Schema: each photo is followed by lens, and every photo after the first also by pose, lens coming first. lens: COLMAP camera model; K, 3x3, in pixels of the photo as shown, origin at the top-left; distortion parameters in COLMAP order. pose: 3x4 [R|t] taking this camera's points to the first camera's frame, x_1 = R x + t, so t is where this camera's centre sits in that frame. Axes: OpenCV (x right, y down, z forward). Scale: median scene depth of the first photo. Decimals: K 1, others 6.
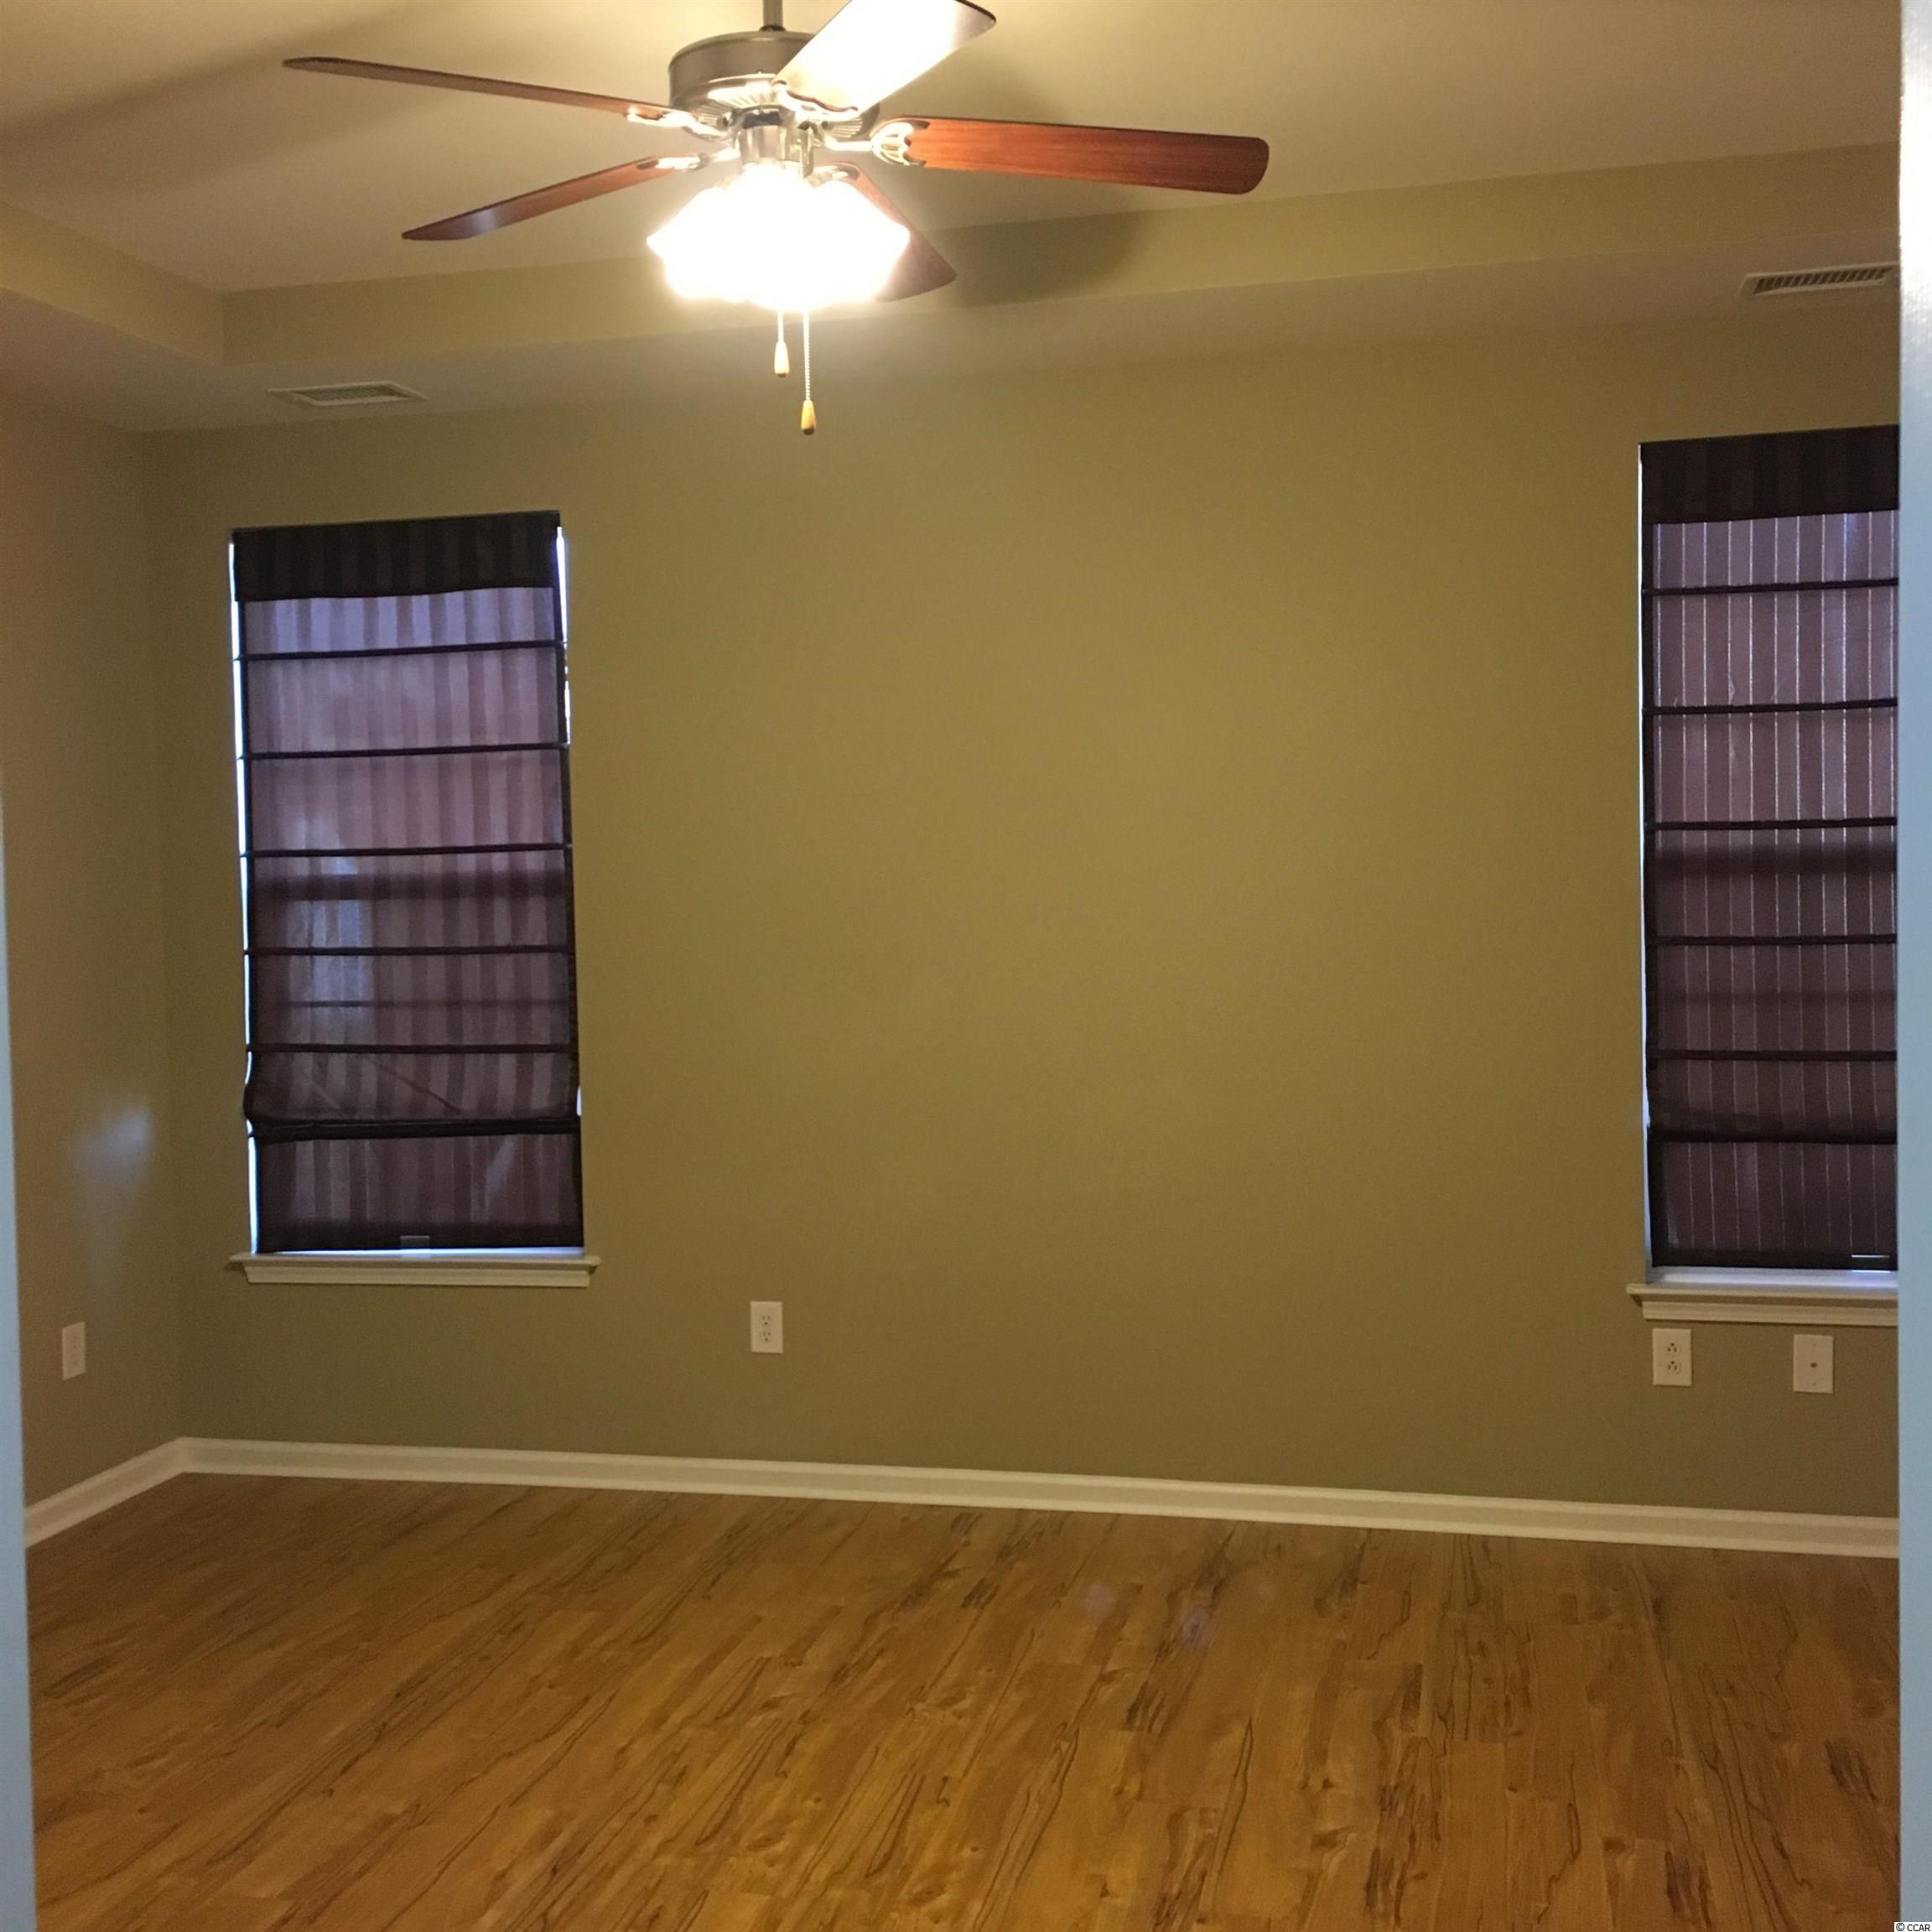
lens RADIAL K [[2181.4, 0, 970.8], [0, 2181.4, 959.3], [0, 0, 1]] dist [0.040481, 0.000000]
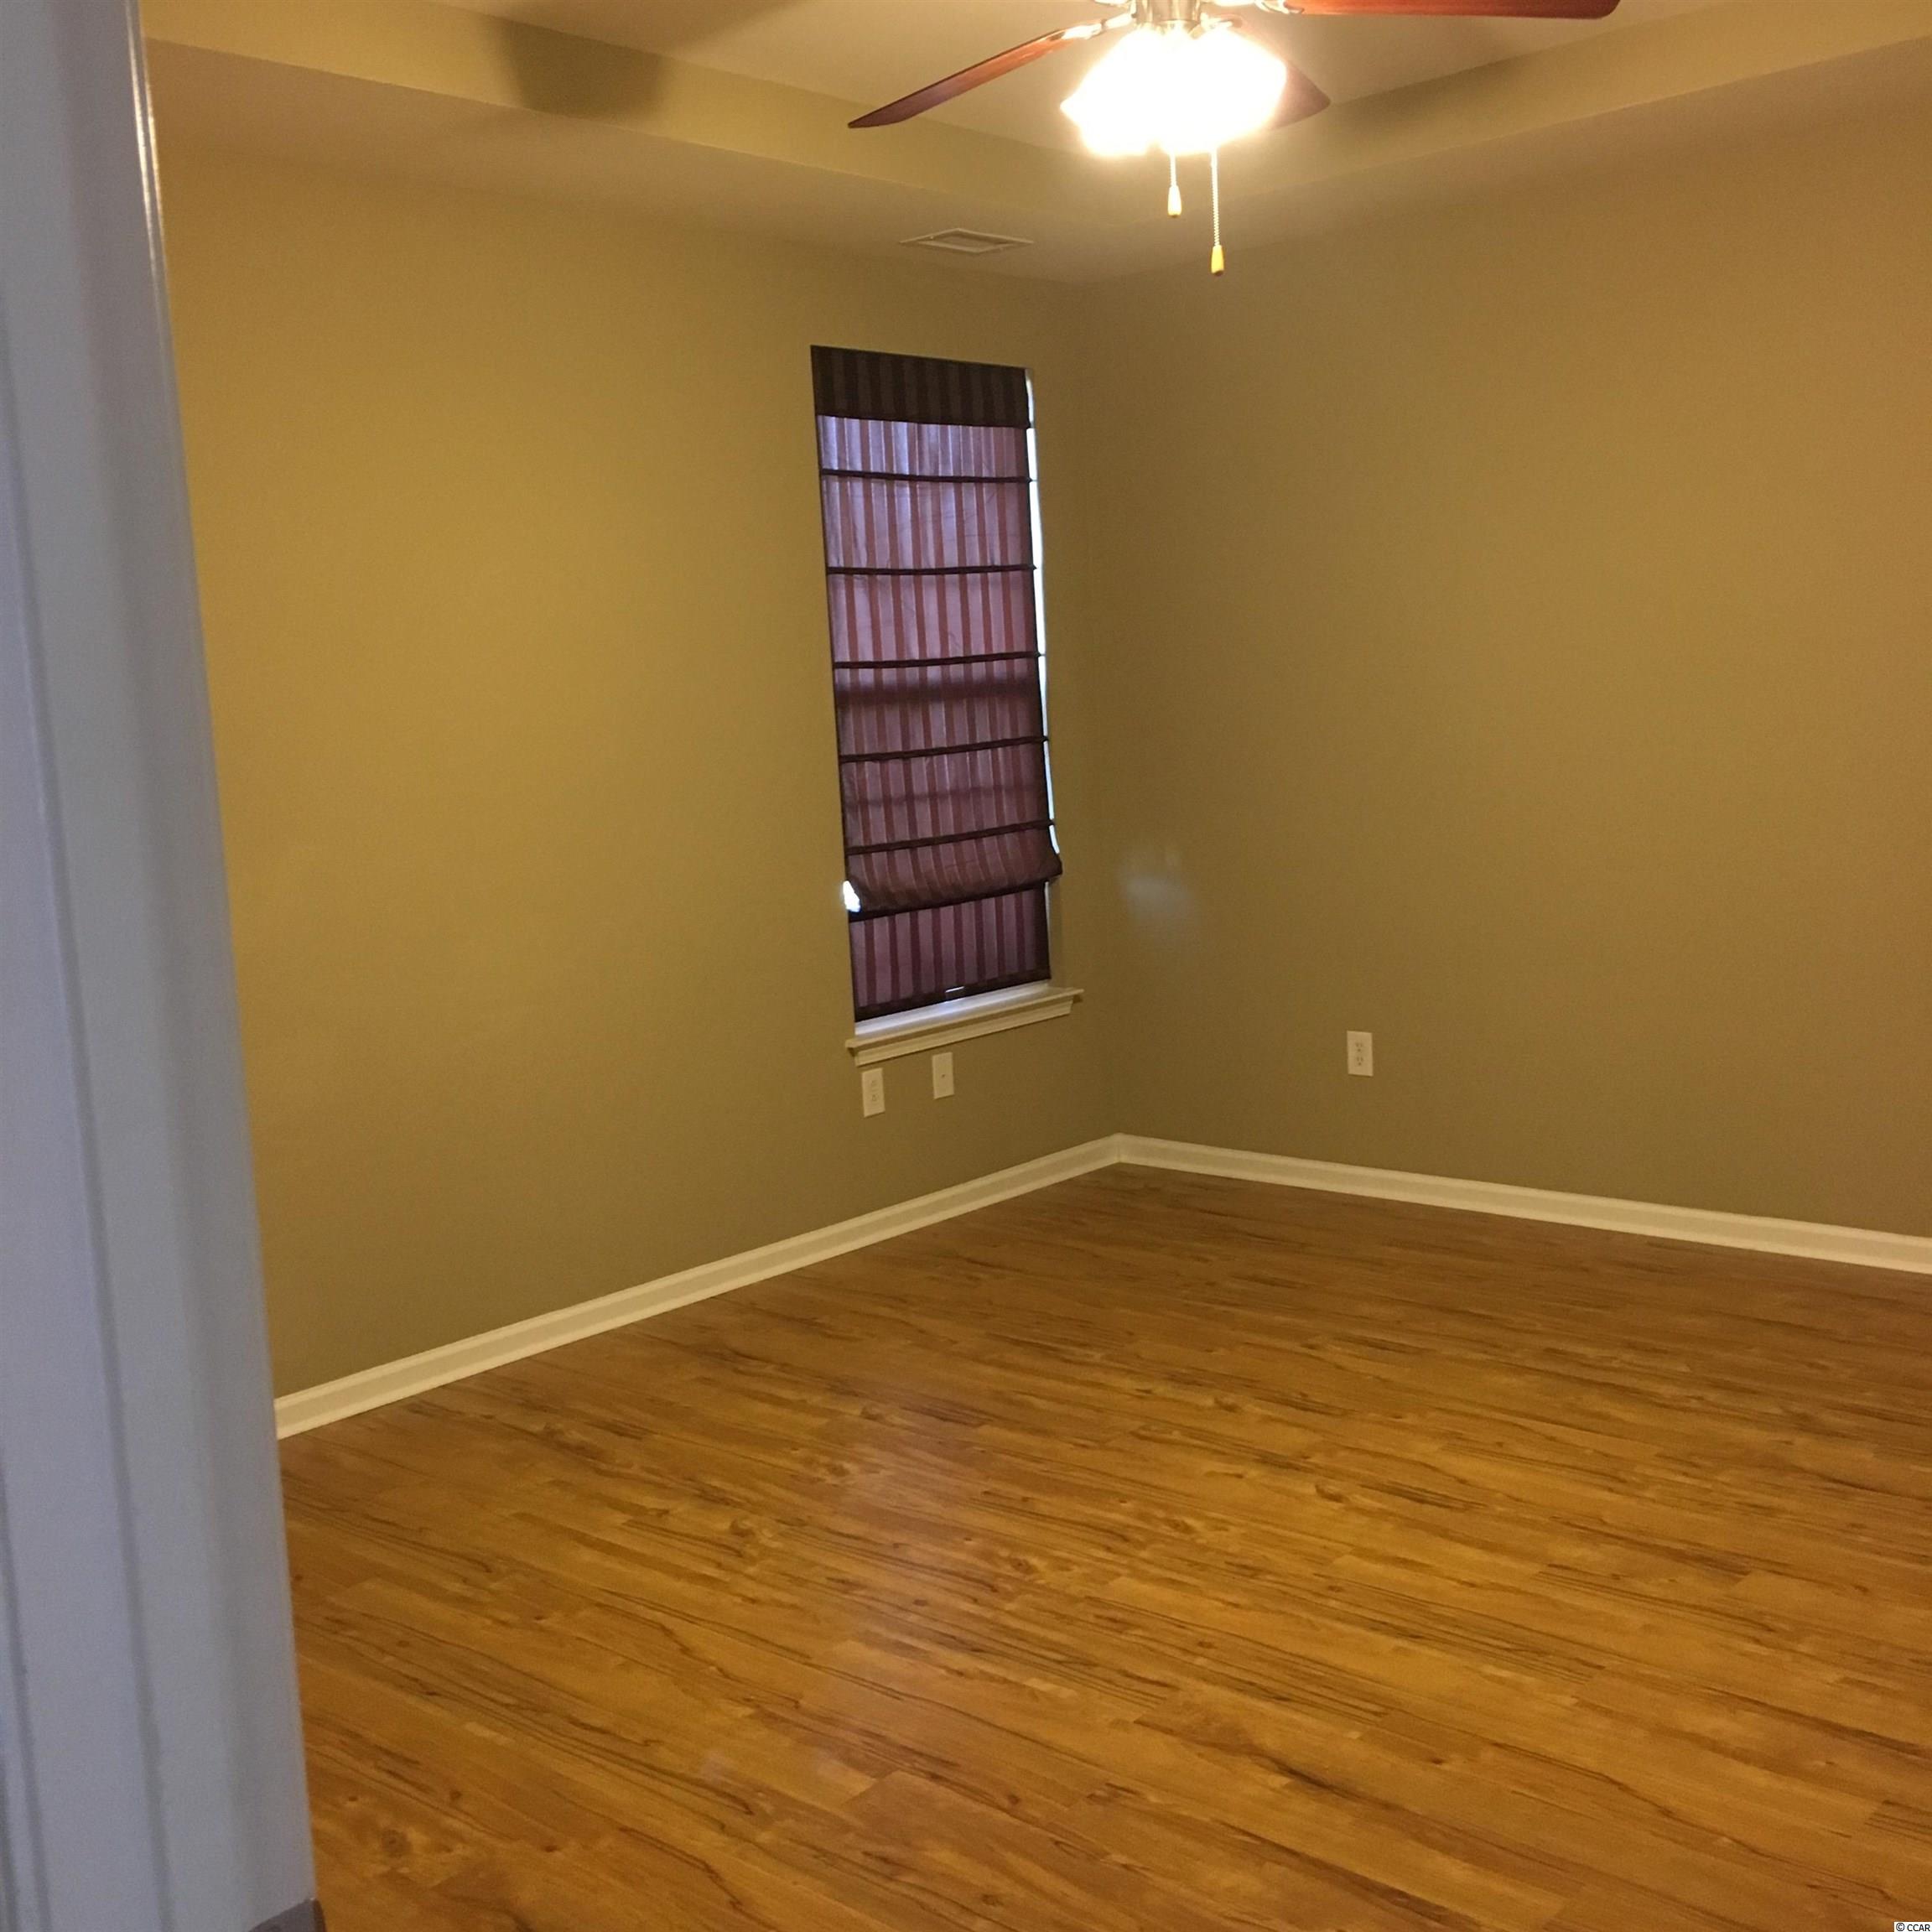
lens RADIAL K [[2181.4, 0, 970.7], [0, 2181.4, 970.9], [0, 0, 1]] dist [0.040481, 0.000000]
pose [[0.472312, -0.123005, 0.872806, -0.906217], [0.090020, 0.991769, 0.091057, 0.005245], [-0.876822, 0.035563, 0.479498, 0.434544]]
